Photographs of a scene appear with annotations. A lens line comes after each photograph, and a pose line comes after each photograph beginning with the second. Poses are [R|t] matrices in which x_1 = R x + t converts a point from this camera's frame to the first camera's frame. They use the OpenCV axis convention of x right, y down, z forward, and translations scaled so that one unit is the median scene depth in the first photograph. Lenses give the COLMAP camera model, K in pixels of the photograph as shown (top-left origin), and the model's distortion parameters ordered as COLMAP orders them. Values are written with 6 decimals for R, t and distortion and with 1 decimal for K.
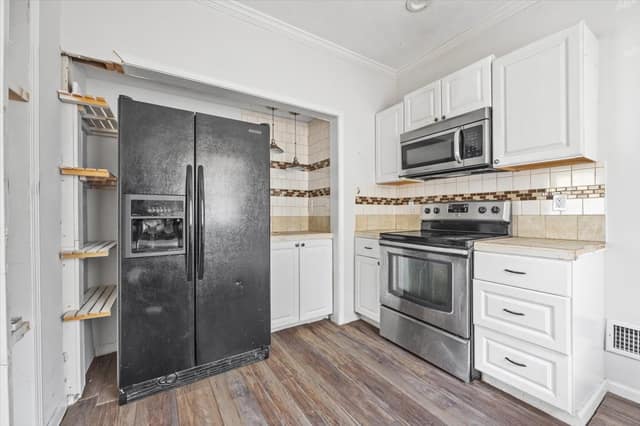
lens RADIAL K [[255.9, 0, 315.9], [0, 255.9, 214.1], [0, 0, 1]] dist [-0.003409, -0.000501]
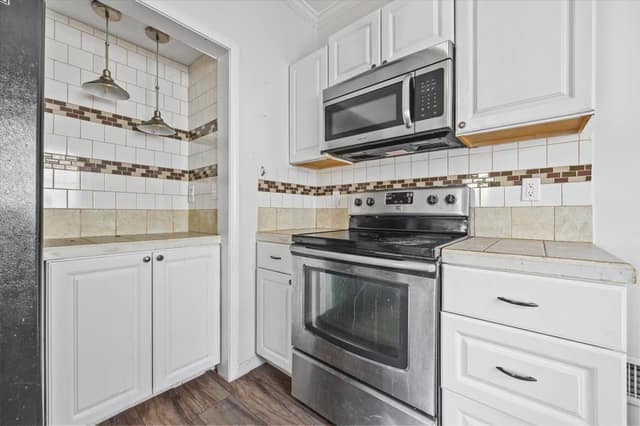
lens RADIAL K [[255.9, 0, 320.8], [0, 255.9, 215.6], [0, 0, 1]] dist [-0.003409, -0.000501]
pose [[0.948993, 0.001954, 0.315291, 0.117369], [-0.005335, 0.999937, 0.009862, 0.019747], [-0.315252, -0.011041, 0.948944, 0.375684]]
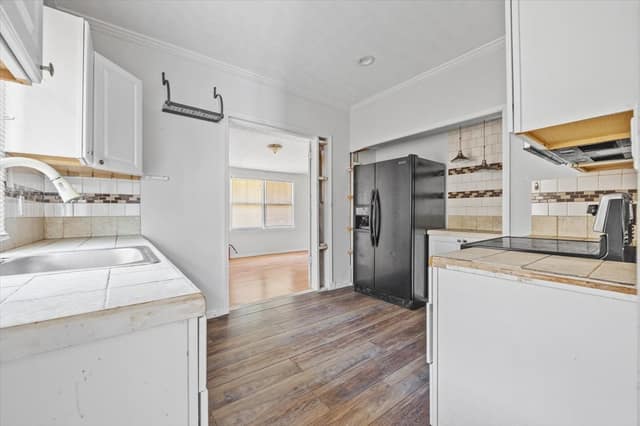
lens RADIAL K [[255.9, 0, 320.5], [0, 255.9, 213.5], [0, 0, 1]] dist [-0.003409, -0.000501]
pose [[0.110694, 0.012950, -0.993770, 1.059573], [-0.020640, 0.999729, 0.010729, 0.002766], [0.993640, 0.019324, 0.110931, 0.266751]]
